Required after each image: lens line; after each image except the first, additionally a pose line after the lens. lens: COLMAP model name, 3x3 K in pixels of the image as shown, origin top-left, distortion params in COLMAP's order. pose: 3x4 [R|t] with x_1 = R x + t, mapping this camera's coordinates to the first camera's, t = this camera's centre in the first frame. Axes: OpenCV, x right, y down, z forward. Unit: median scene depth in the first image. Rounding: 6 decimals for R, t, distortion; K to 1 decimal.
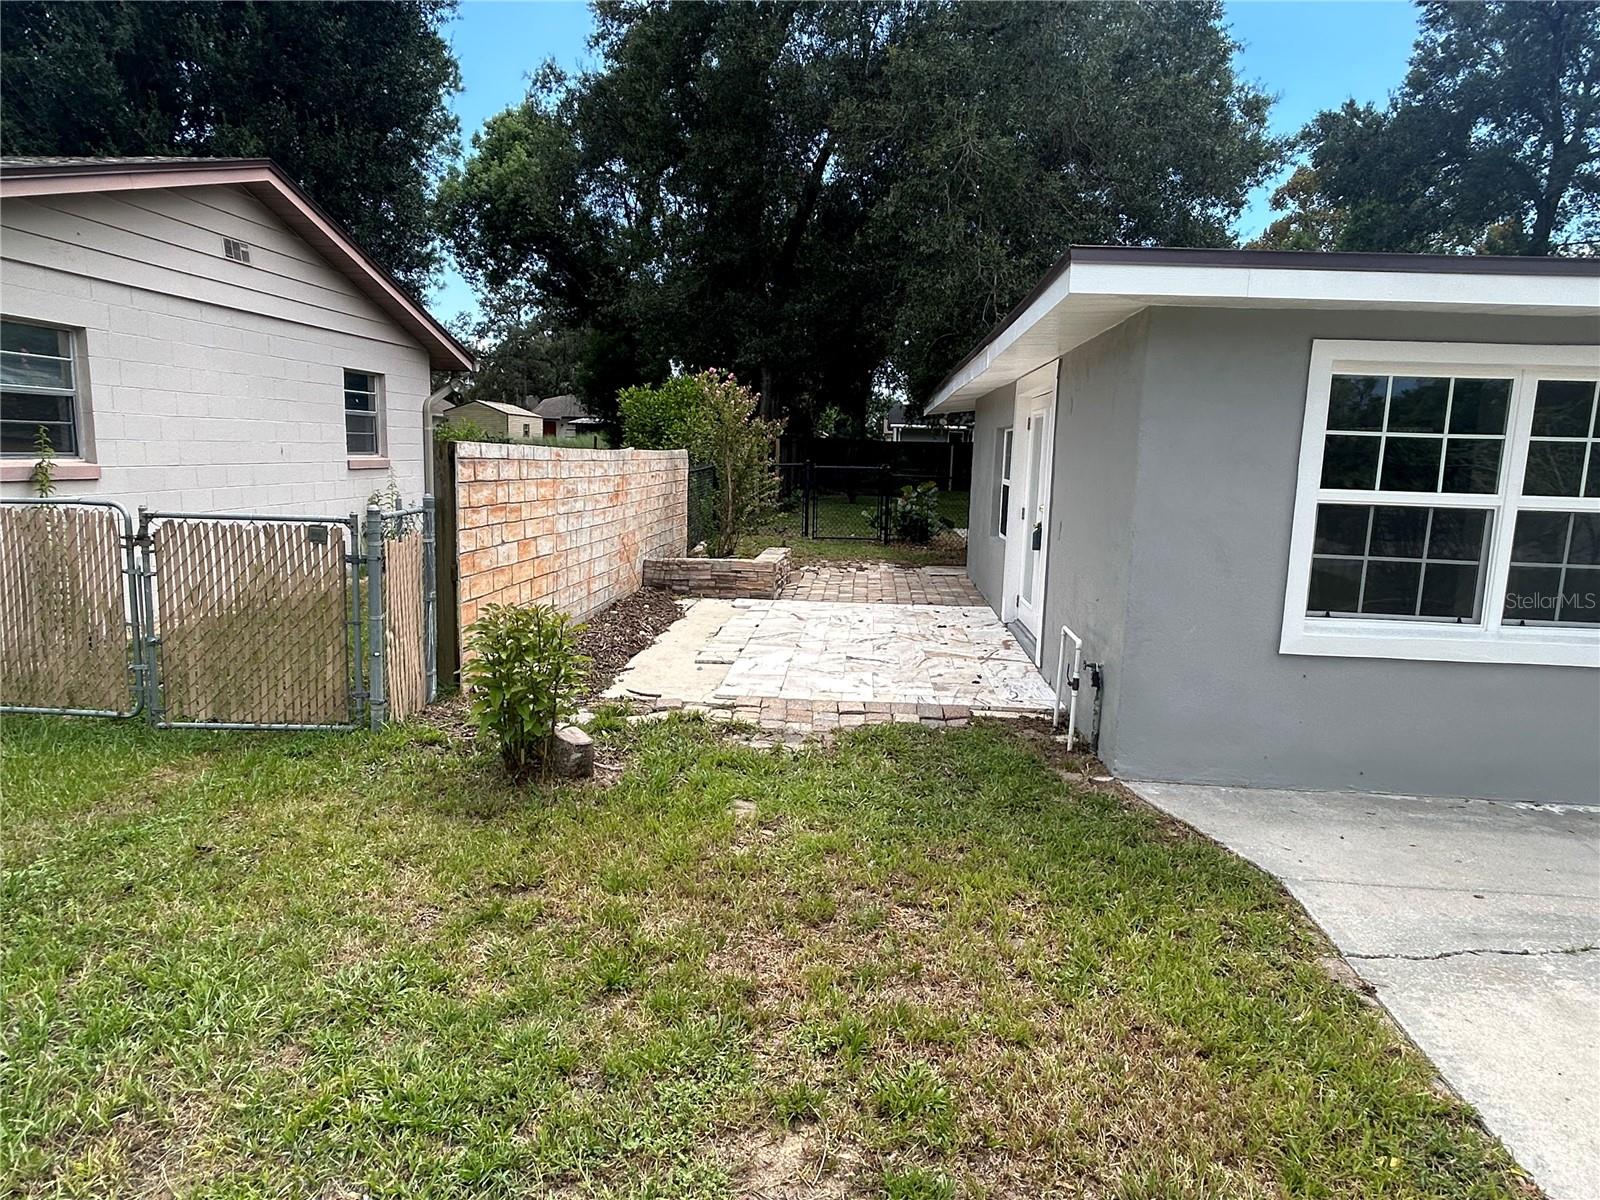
lens RADIAL K [[995.3, 0, 801.5], [0, 995.3, 606.6], [0, 0, 1]] dist [-0.010404, 0.009216]
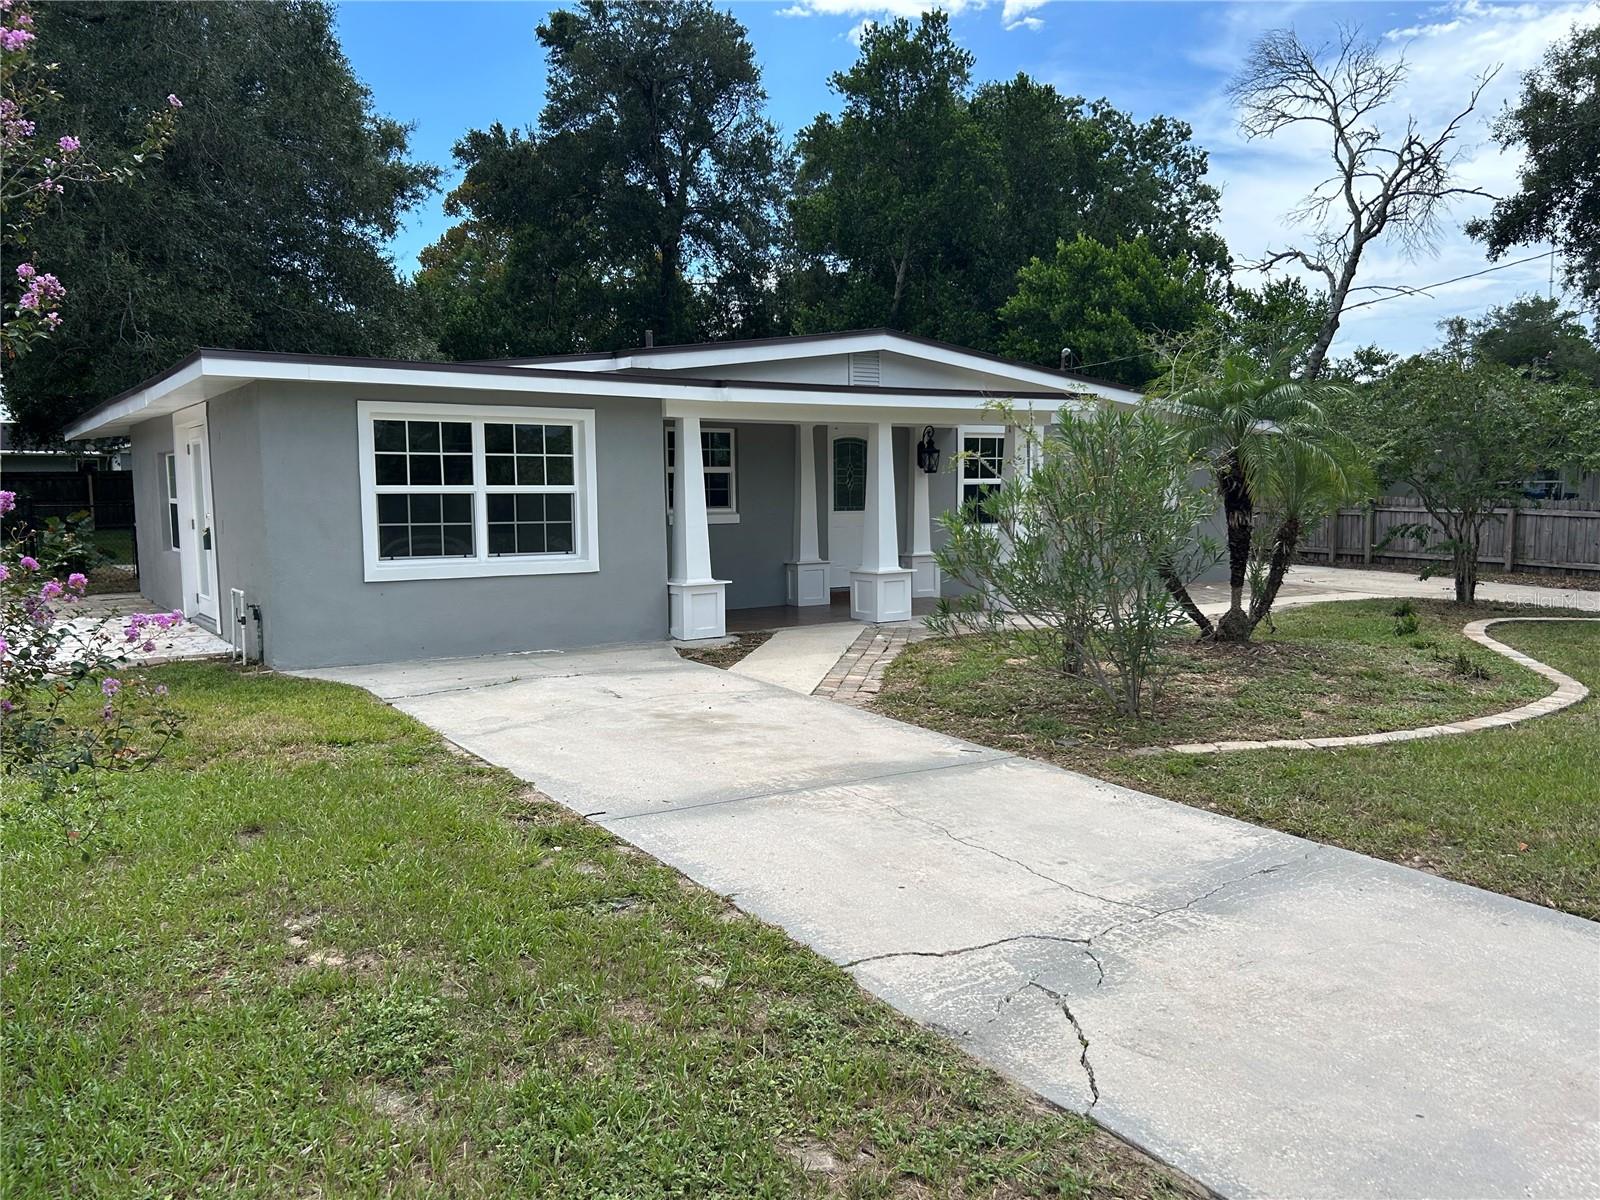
lens RADIAL K [[1251.6, 0, 809.3], [0, 1251.6, 611.3], [0, 0, 1]] dist [0.040556, -0.042675]
pose [[0.781303, -0.096066, 0.616714, -0.139178], [0.126634, 0.991932, -0.005916, 0.110629], [-0.611170, 0.082719, 0.787165, -0.622012]]
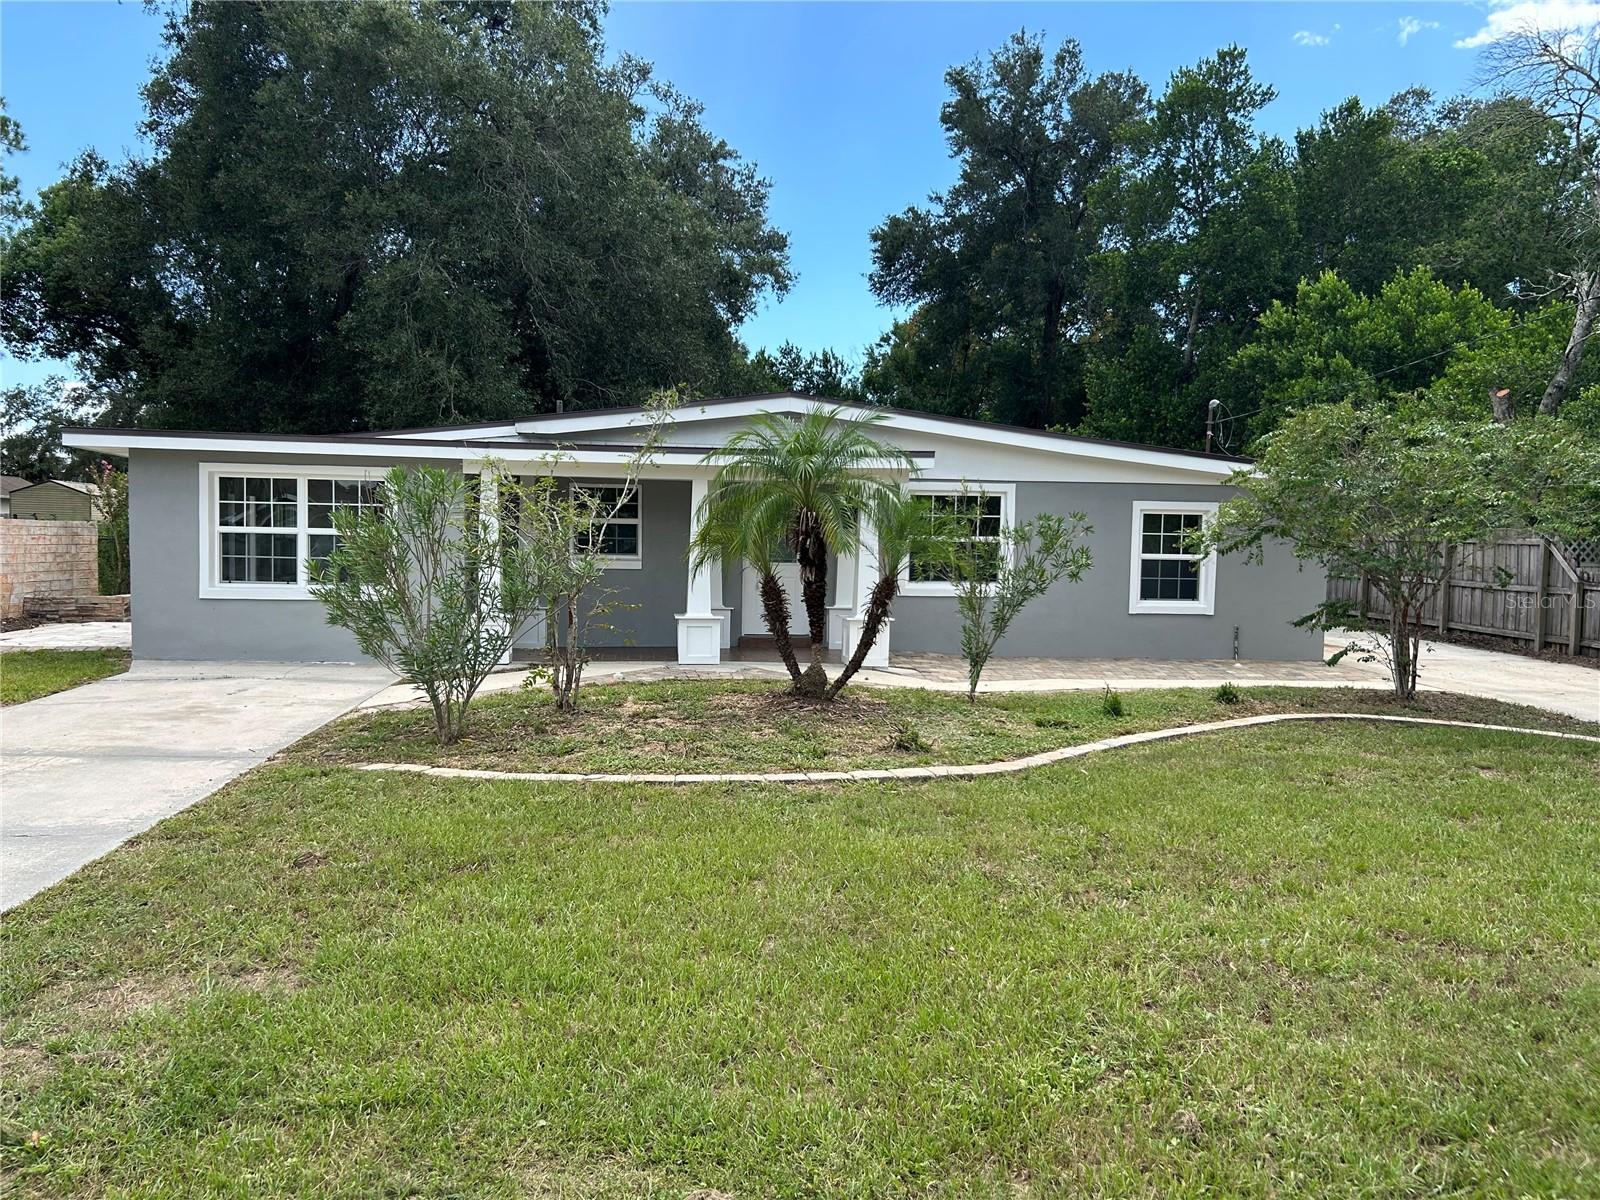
lens RADIAL K [[1251.6, 0, 802.6], [0, 1251.6, 610.0], [0, 0, 1]] dist [0.040556, -0.042675]
pose [[0.983466, -0.021643, 0.179793, 0.703166], [0.039433, 0.994603, -0.095972, 0.215506], [-0.176745, 0.101475, 0.979012, -1.094191]]
